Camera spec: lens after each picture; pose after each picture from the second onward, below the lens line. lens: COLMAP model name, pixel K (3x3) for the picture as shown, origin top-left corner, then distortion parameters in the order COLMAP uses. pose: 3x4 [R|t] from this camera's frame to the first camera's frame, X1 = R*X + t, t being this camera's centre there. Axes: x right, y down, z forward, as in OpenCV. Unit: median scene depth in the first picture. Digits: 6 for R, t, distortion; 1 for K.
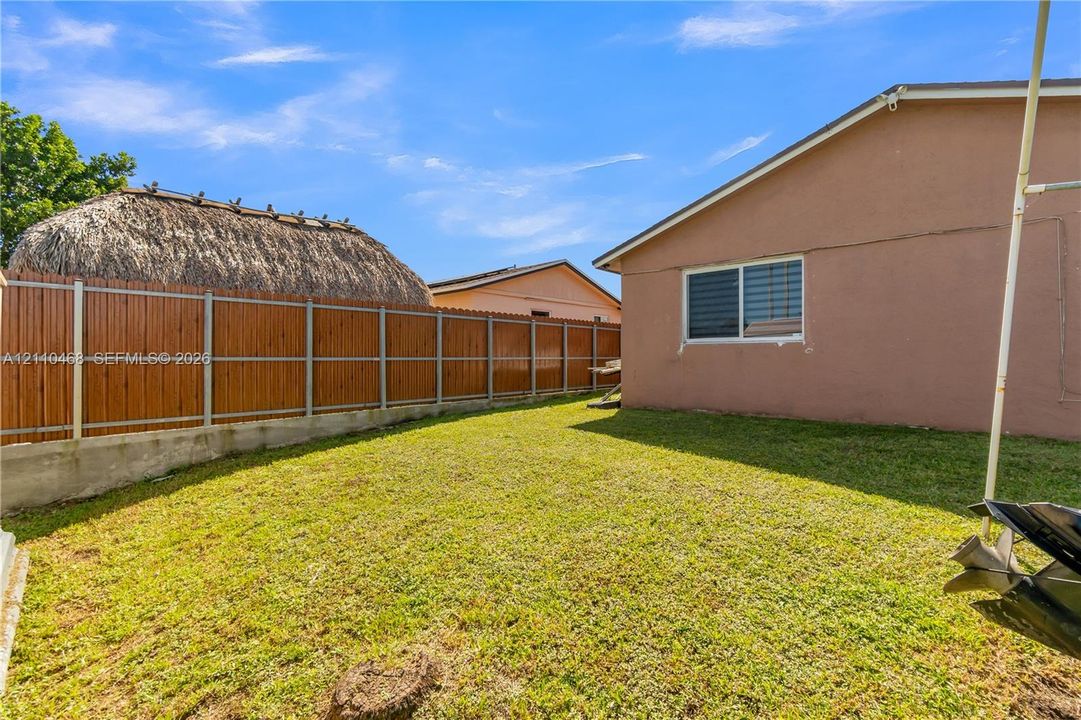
lens RADIAL K [[482.3, 0, 536.0], [0, 482.3, 347.1], [0, 0, 1]] dist [-0.001912, -0.000080]
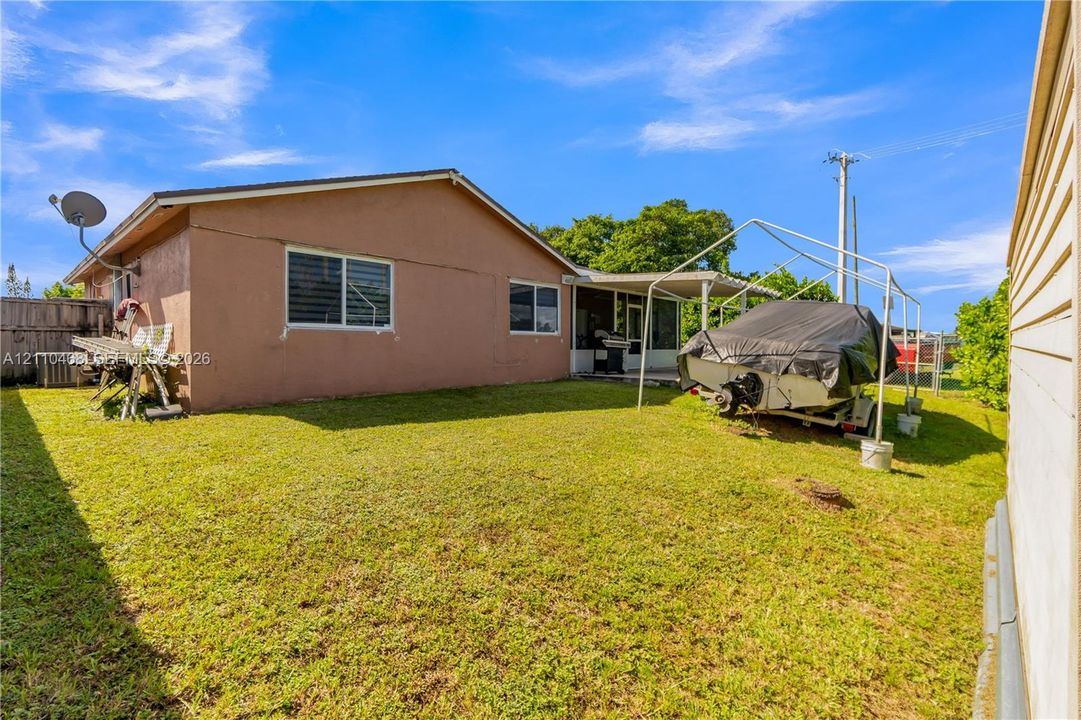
lens RADIAL K [[482.3, 0, 536.0], [0, 482.3, 347.1], [0, 0, 1]] dist [-0.001912, -0.000080]
pose [[-0.021216, 0.002078, 0.999773, -0.626880], [-0.021330, 0.999769, -0.002531, 0.022136], [-0.999547, -0.021379, -0.021167, 0.587142]]
